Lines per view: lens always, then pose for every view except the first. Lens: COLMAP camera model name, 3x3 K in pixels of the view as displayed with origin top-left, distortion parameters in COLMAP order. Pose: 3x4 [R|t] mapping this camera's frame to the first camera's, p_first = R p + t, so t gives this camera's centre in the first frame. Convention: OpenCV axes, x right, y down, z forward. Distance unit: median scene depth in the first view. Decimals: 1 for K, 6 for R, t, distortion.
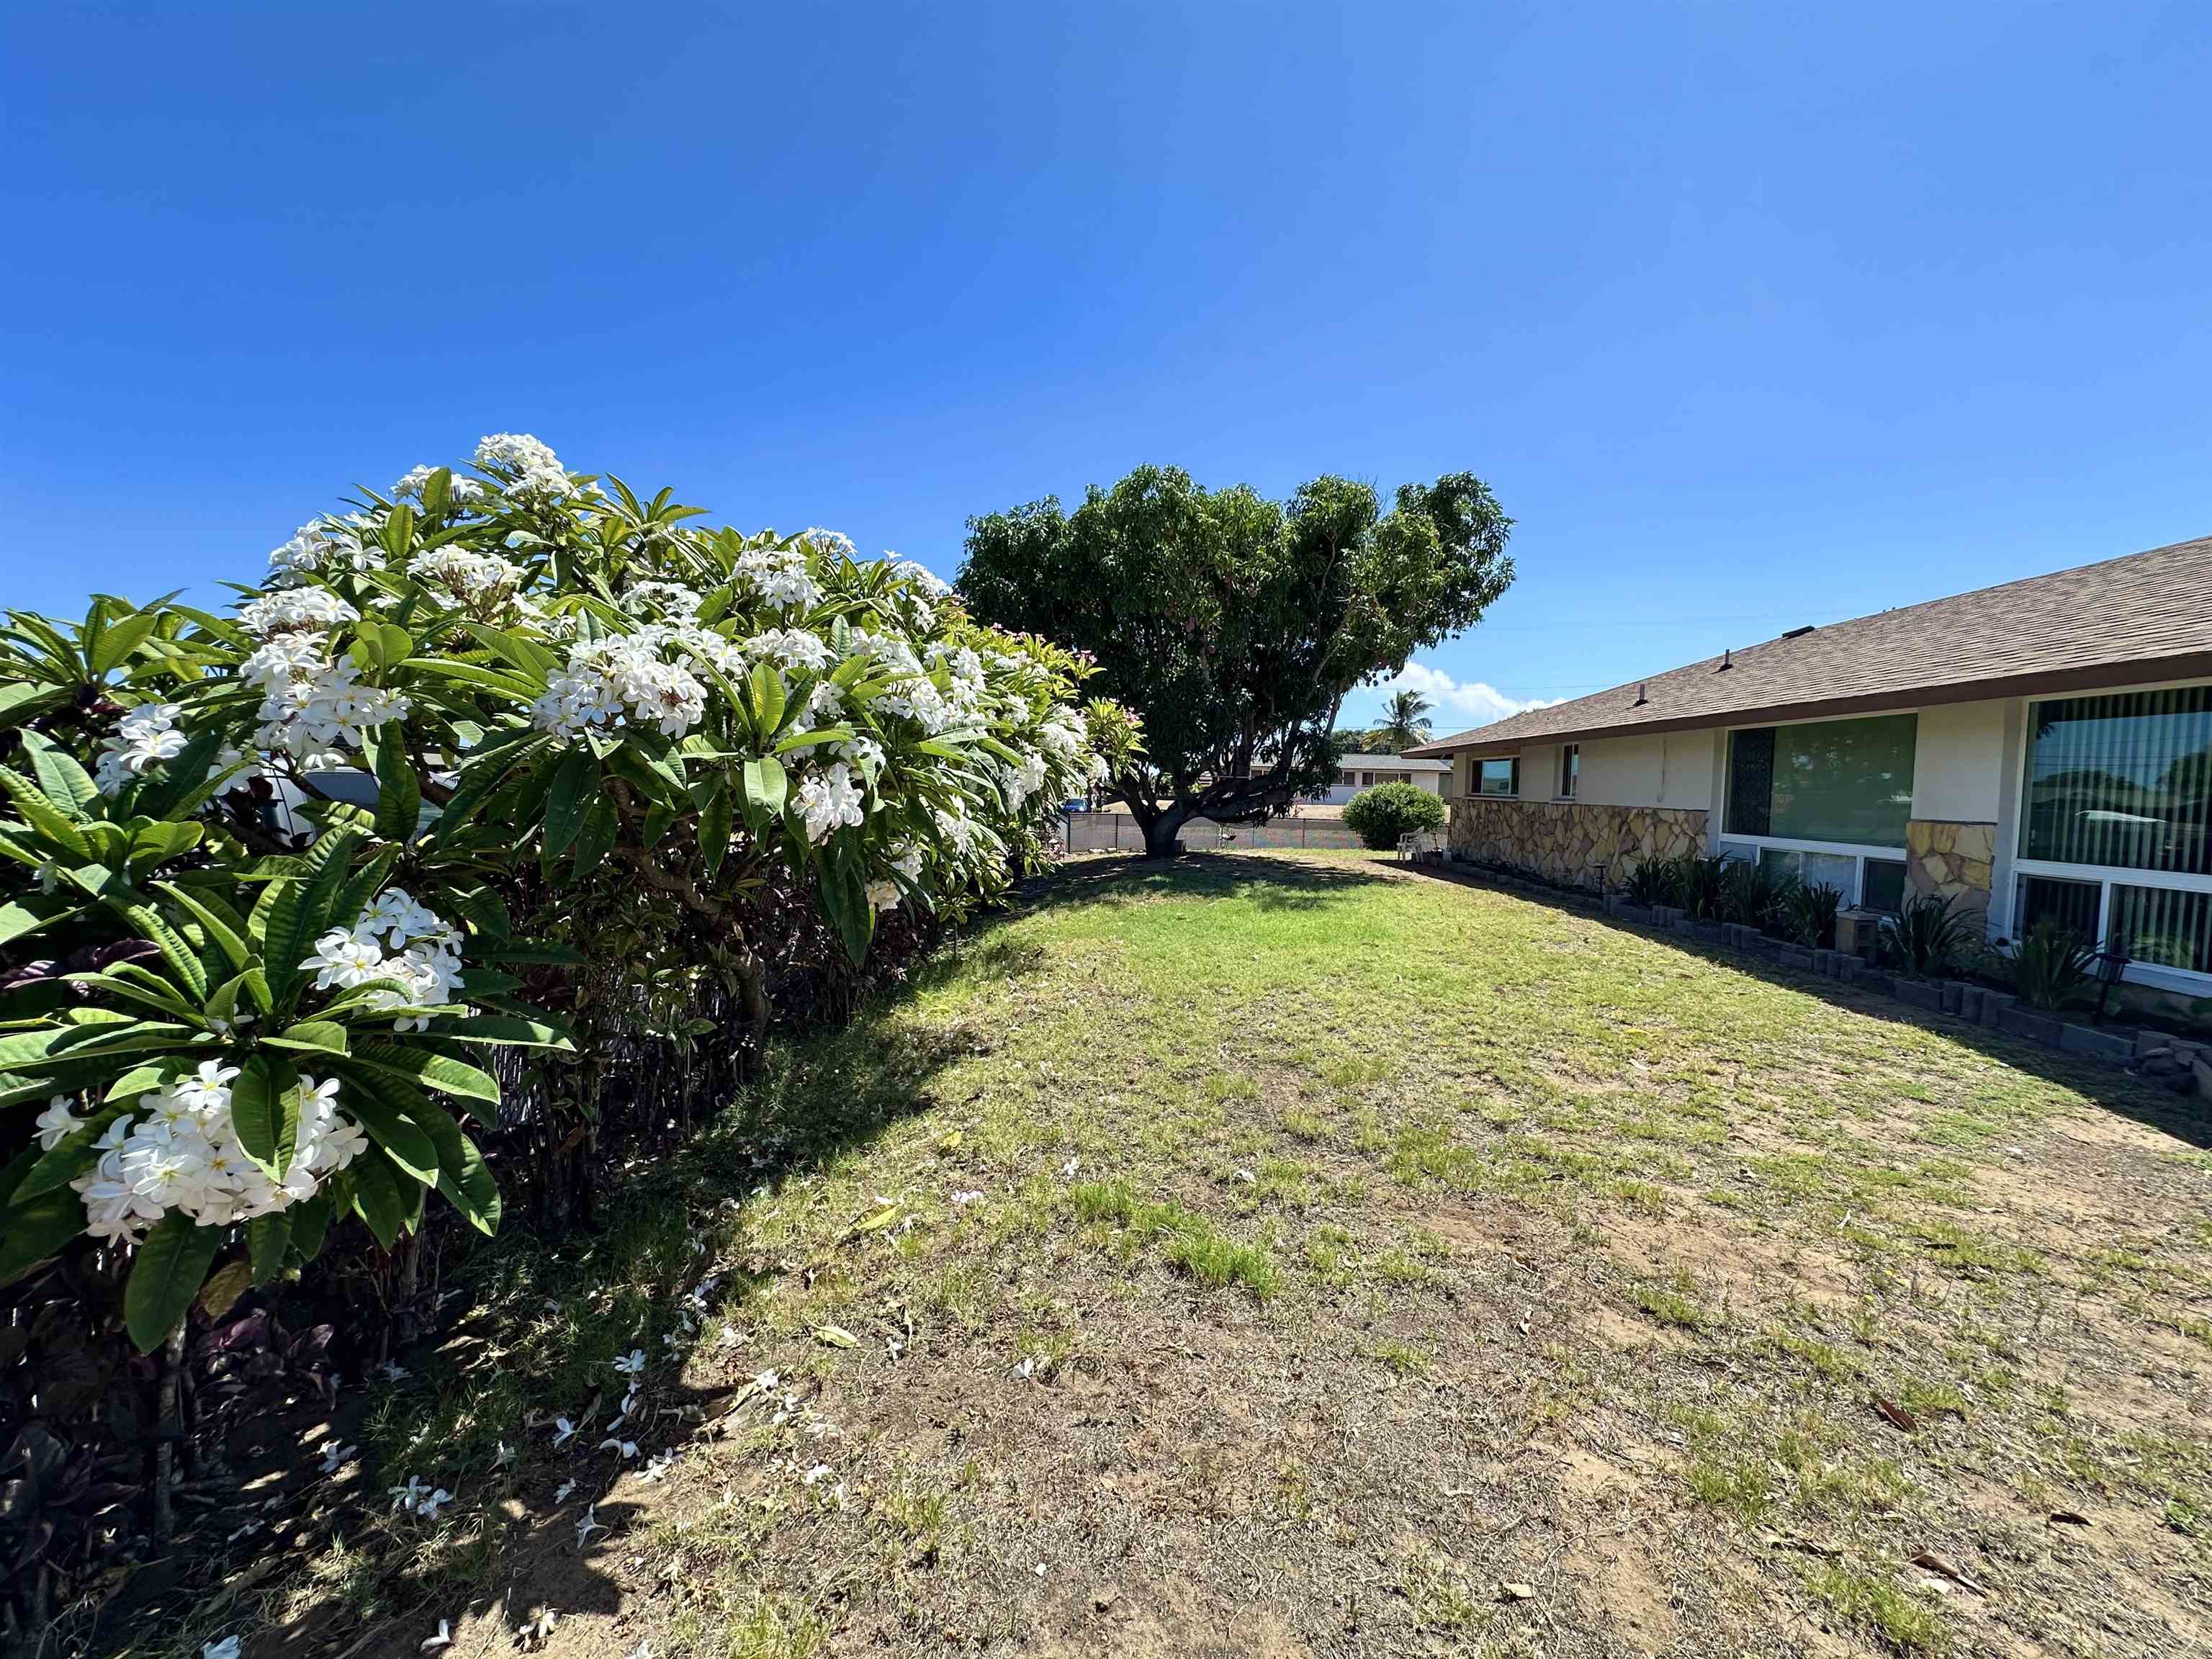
lens RADIAL K [[884.8, 0, 1106.0], [0, 884.8, 829.5], [0, 0, 1]] dist [-0.006622, 0.000007]
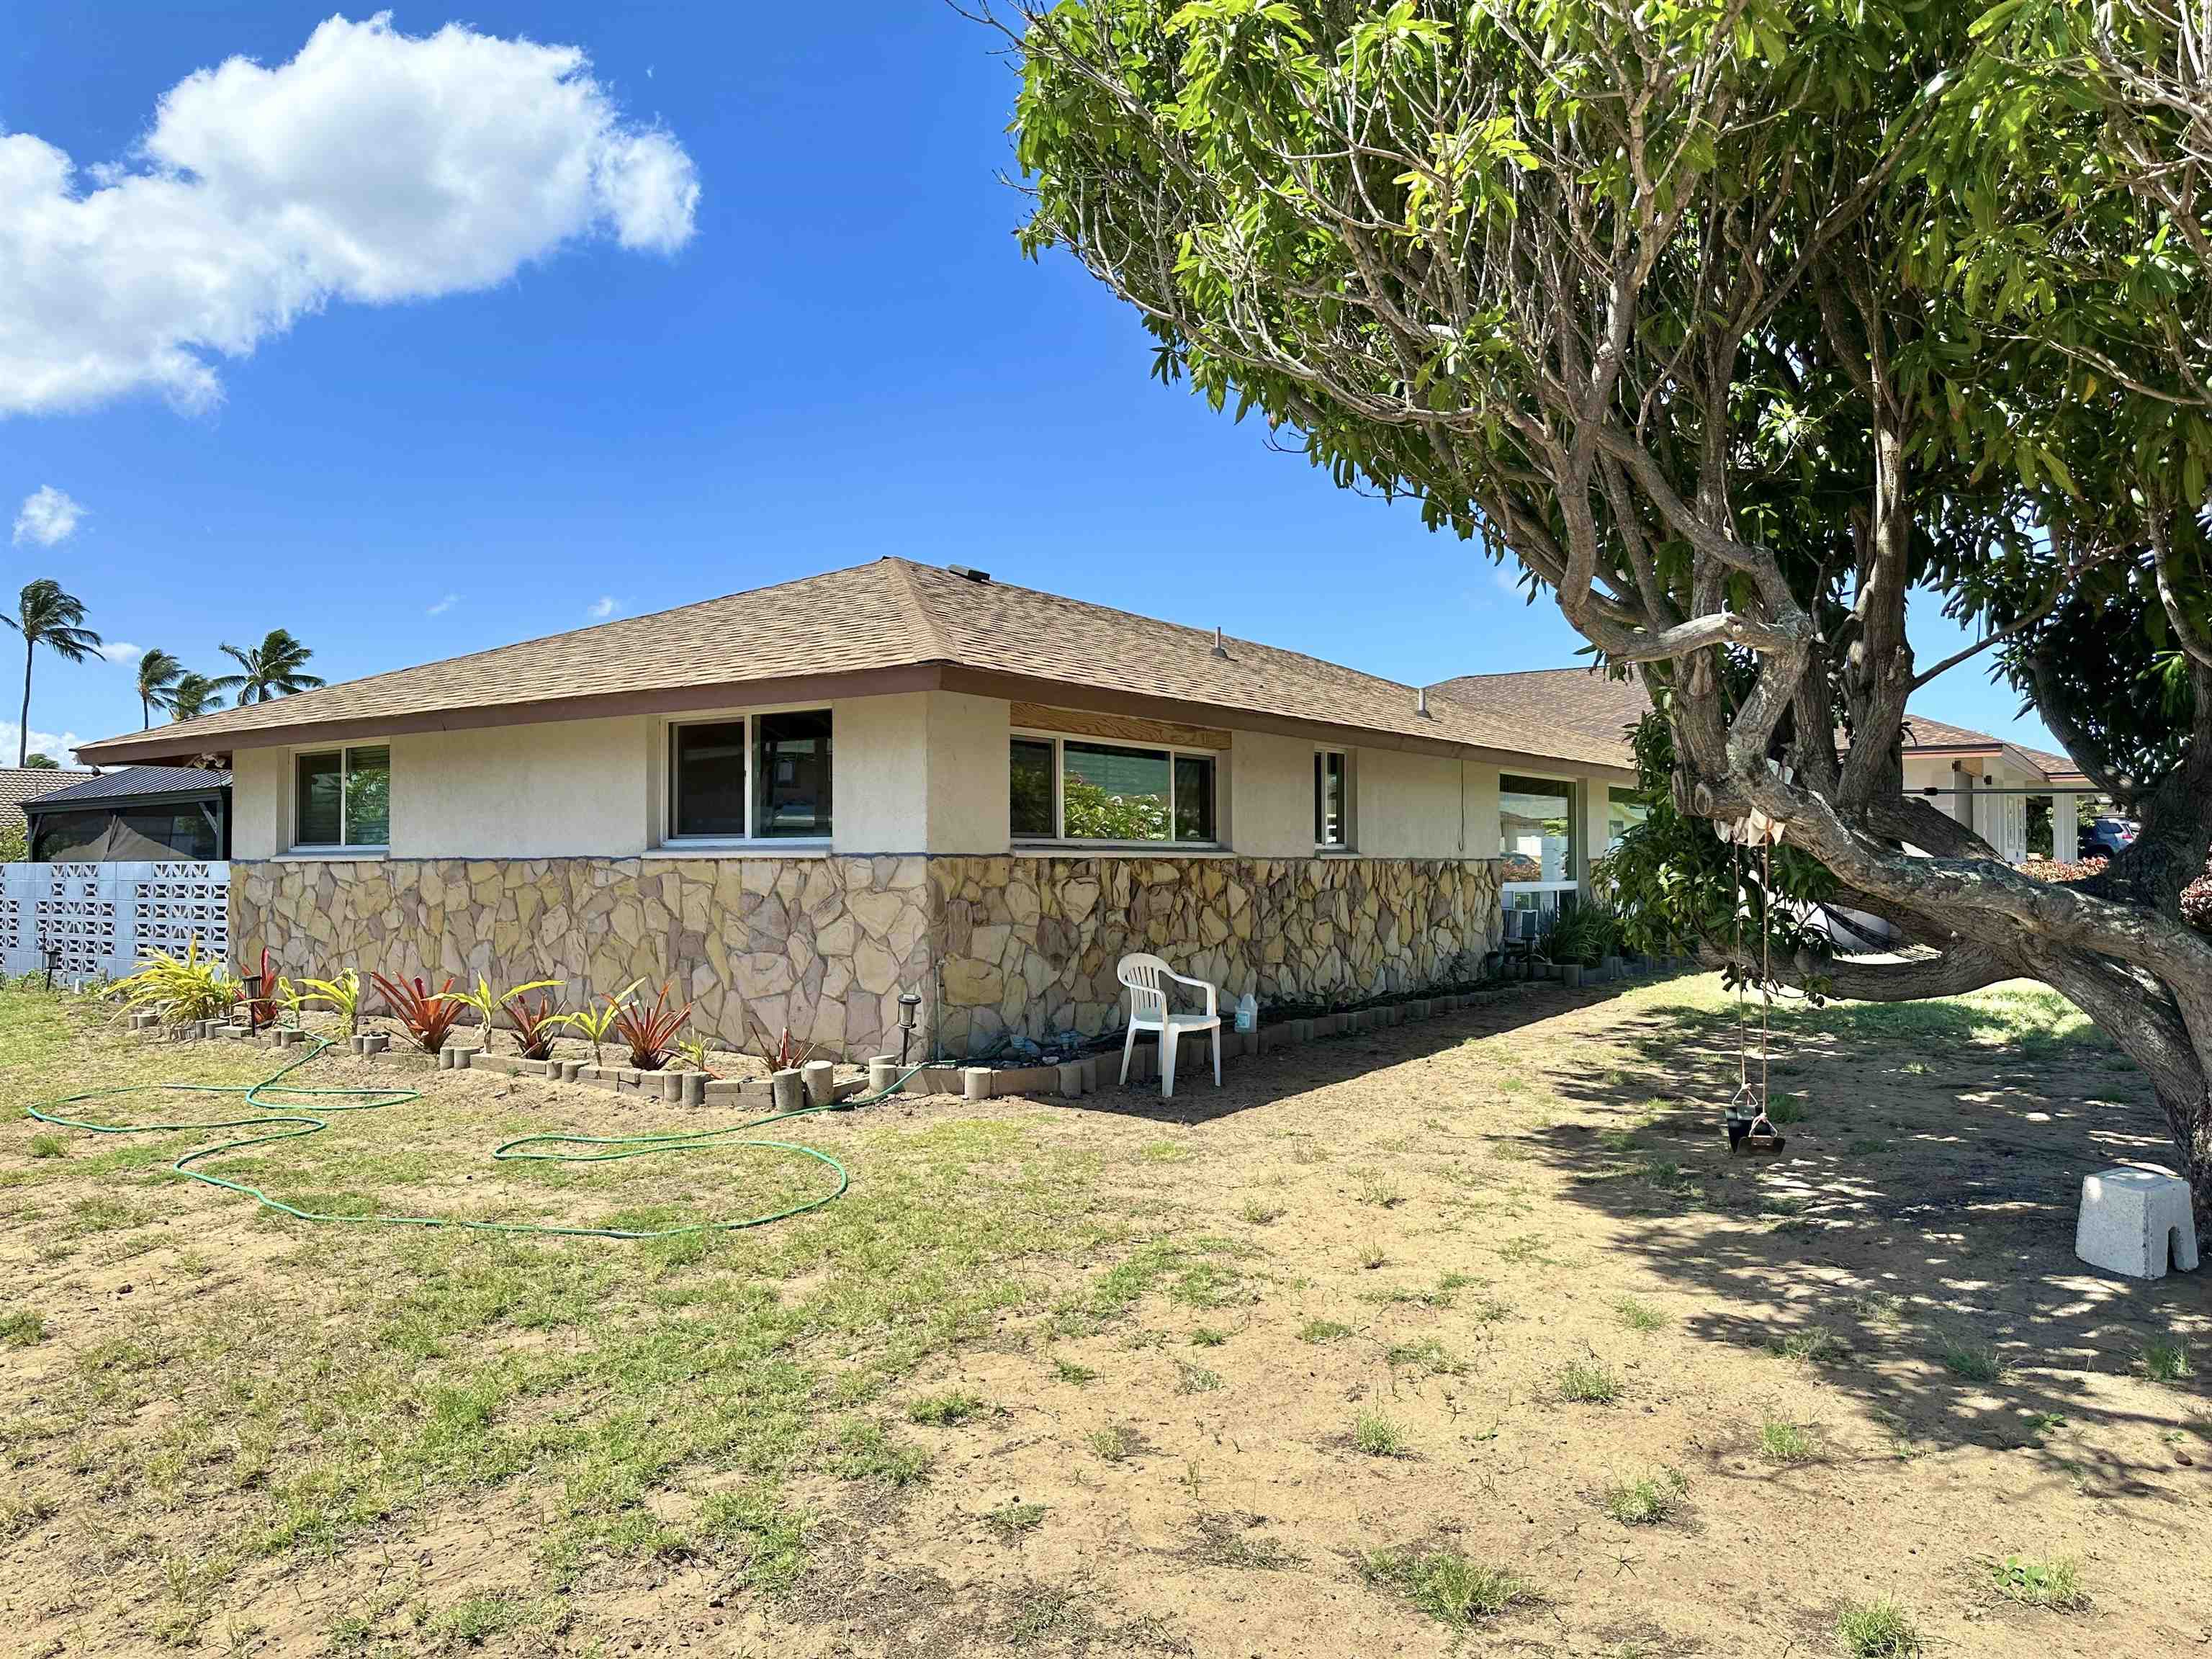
lens RADIAL K [[1557.1, 0, 1116.5], [0, 1557.1, 839.7], [0, 0, 1]] dist [0.129122, -0.125257]
pose [[-0.863659, -0.006303, 0.504037, 0.406738], [0.012881, 0.999319, 0.034567, -0.196735], [-0.503911, 0.036346, -0.862990, 4.968884]]
